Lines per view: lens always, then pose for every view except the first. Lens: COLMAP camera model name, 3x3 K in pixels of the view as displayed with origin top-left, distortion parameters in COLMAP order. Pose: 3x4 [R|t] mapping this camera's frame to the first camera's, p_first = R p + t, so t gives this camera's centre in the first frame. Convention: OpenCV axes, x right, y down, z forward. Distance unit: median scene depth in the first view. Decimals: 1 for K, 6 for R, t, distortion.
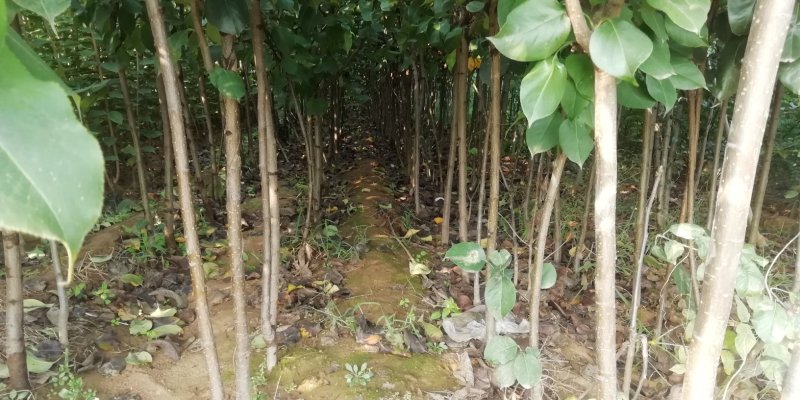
lens RADIAL K [[596.3, 0, 398.4], [0, 596.3, 201.9], [0, 0, 1]] dist [-0.001437, 0.009253]
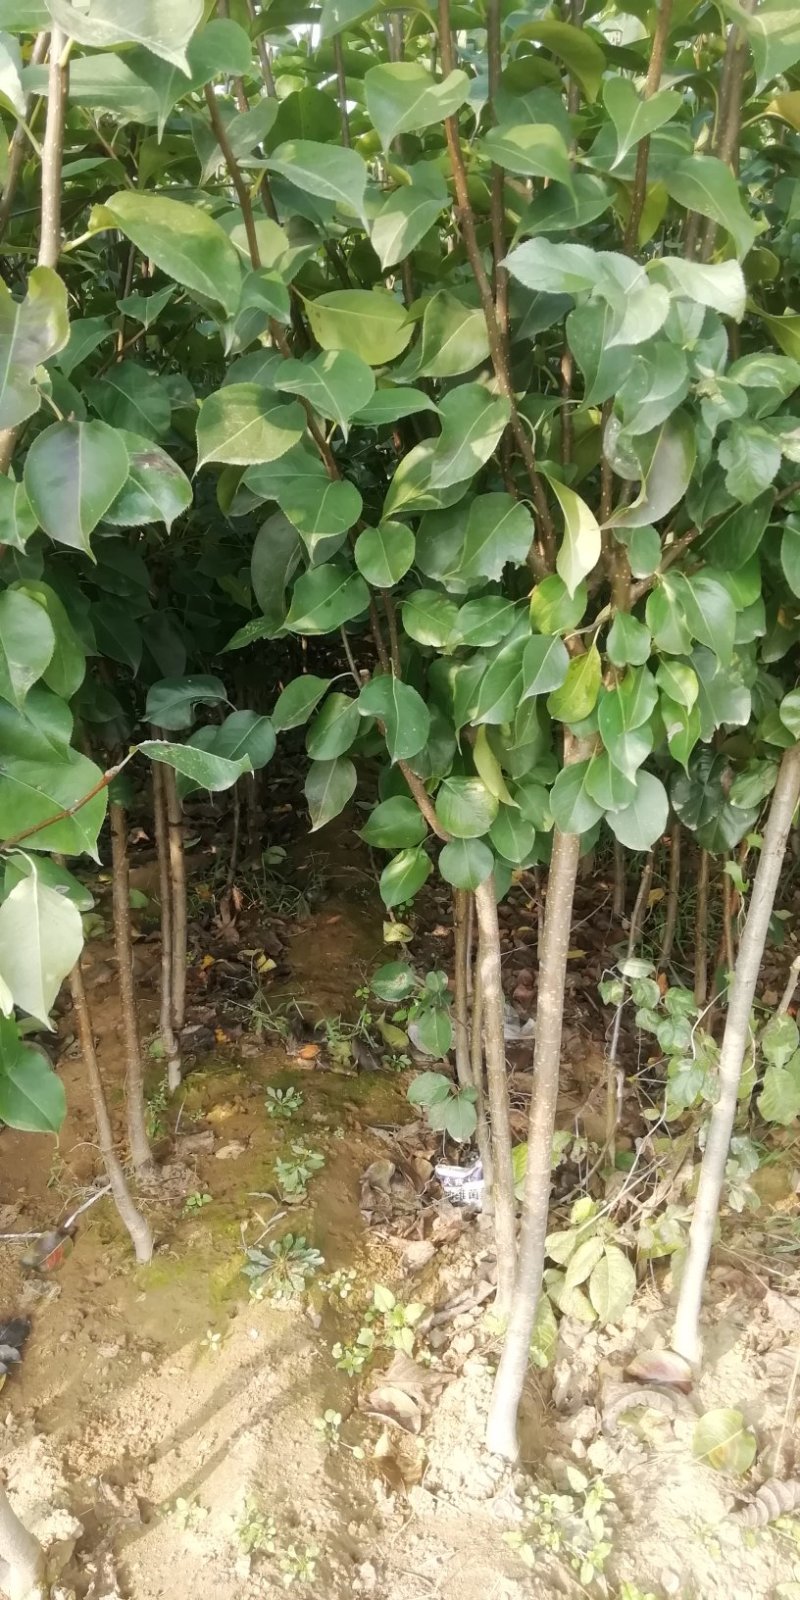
lens RADIAL K [[1192.7, 0, 404.8], [0, 1192.7, 800.2], [0, 0, 1]] dist [-0.001437, 0.009253]
pose [[0.998969, 0.012347, -0.043694, 0.133429], [-0.008299, 0.995757, 0.091647, -0.212816], [0.044641, -0.091190, 0.994832, -0.439986]]
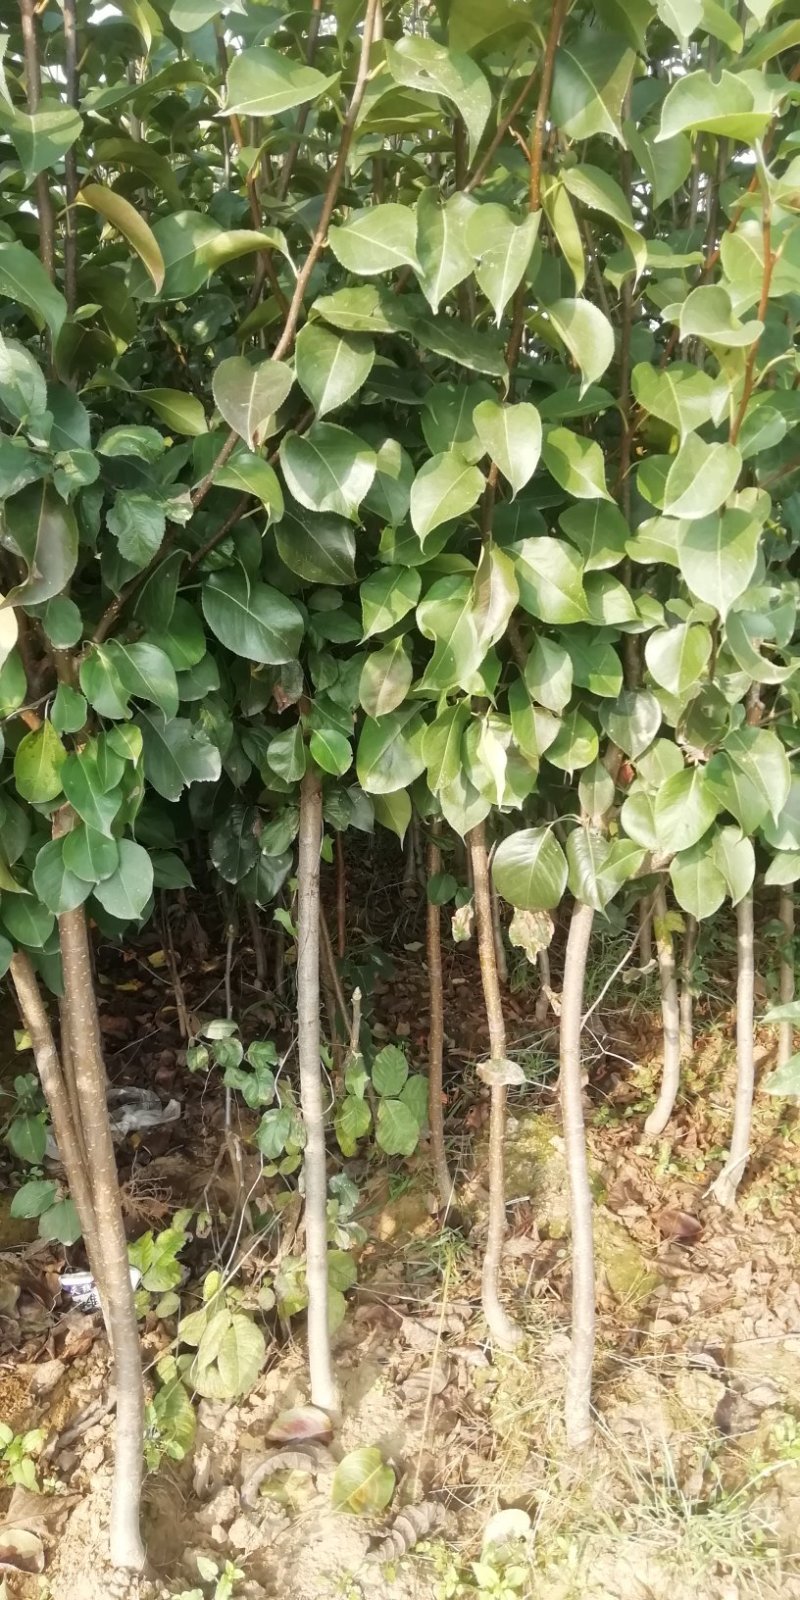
lens RADIAL K [[1192.7, 0, 403.8], [0, 1192.7, 795.8], [0, 0, 1]] dist [-0.001437, 0.009253]
pose [[0.967428, -0.140167, 0.210800, 0.256323], [0.133908, 0.990027, 0.043754, -0.199345], [-0.214831, -0.014101, 0.976550, -0.458675]]
